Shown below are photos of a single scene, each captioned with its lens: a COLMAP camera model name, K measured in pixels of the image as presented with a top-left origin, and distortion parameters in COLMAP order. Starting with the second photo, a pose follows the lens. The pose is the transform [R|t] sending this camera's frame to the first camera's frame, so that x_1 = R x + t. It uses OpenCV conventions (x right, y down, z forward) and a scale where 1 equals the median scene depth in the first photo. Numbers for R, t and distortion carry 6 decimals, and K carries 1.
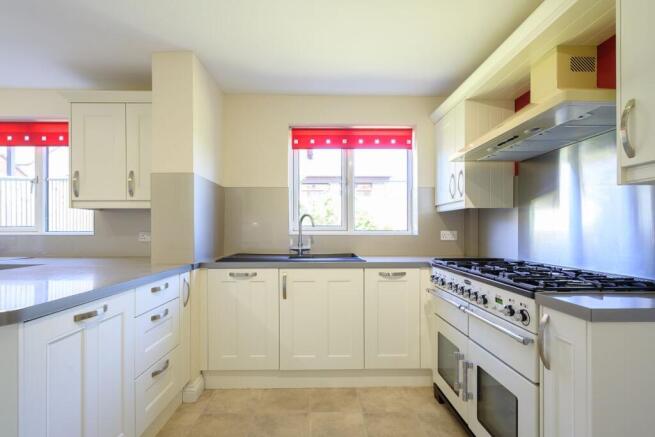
lens RADIAL K [[339.5, 0, 319.3], [0, 339.5, 228.3], [0, 0, 1]] dist [-0.001671, 0.000023]
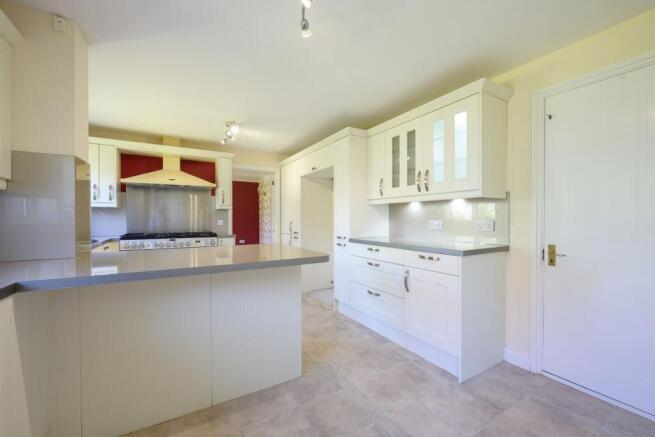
lens RADIAL K [[266.0, 0, 322.7], [0, 266.0, 216.6], [0, 0, 1]] dist [-0.003366, -0.000266]
pose [[-0.486225, 0.008146, 0.873796, -1.308803], [0.000733, 0.999960, -0.008914, 0.002566], [-0.873834, -0.003694, -0.486211, 0.714407]]
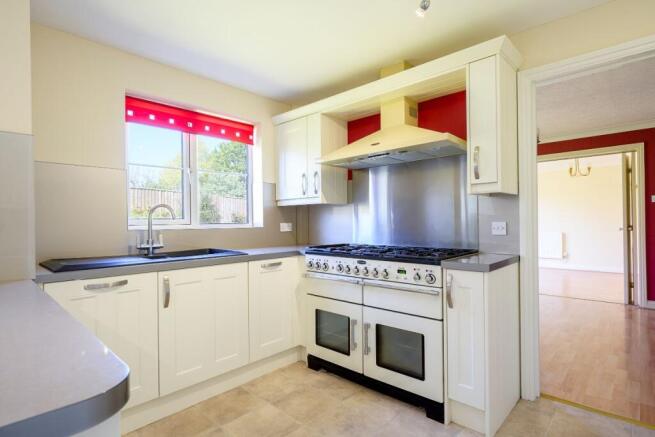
lens RADIAL K [[339.5, 0, 324.6], [0, 339.5, 219.1], [0, 0, 1]] dist [-0.001671, 0.000023]
pose [[0.696070, -0.003304, 0.717966, -0.418526], [0.008416, 0.999958, -0.003558, 0.000261], [-0.717925, 0.008519, 0.696069, 0.152958]]
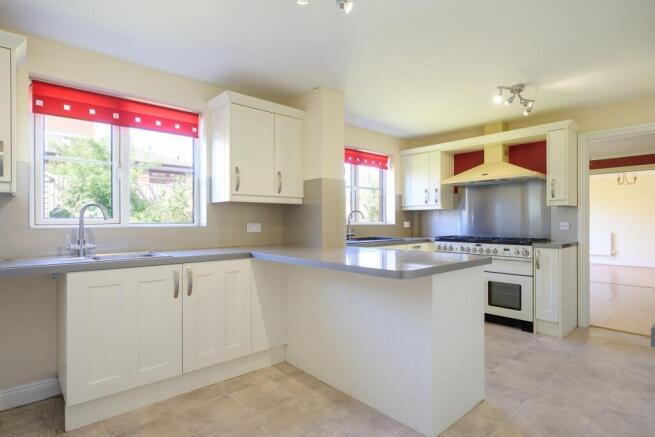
lens RADIAL K [[339.5, 0, 328.6], [0, 339.5, 220.1], [0, 0, 1]] dist [-0.001671, 0.000023]
pose [[0.758783, 0.000736, 0.651343, -1.225906], [-0.000385, 1.000000, -0.000681, 0.000713], [-0.651344, 0.000265, 0.758783, -0.012082]]
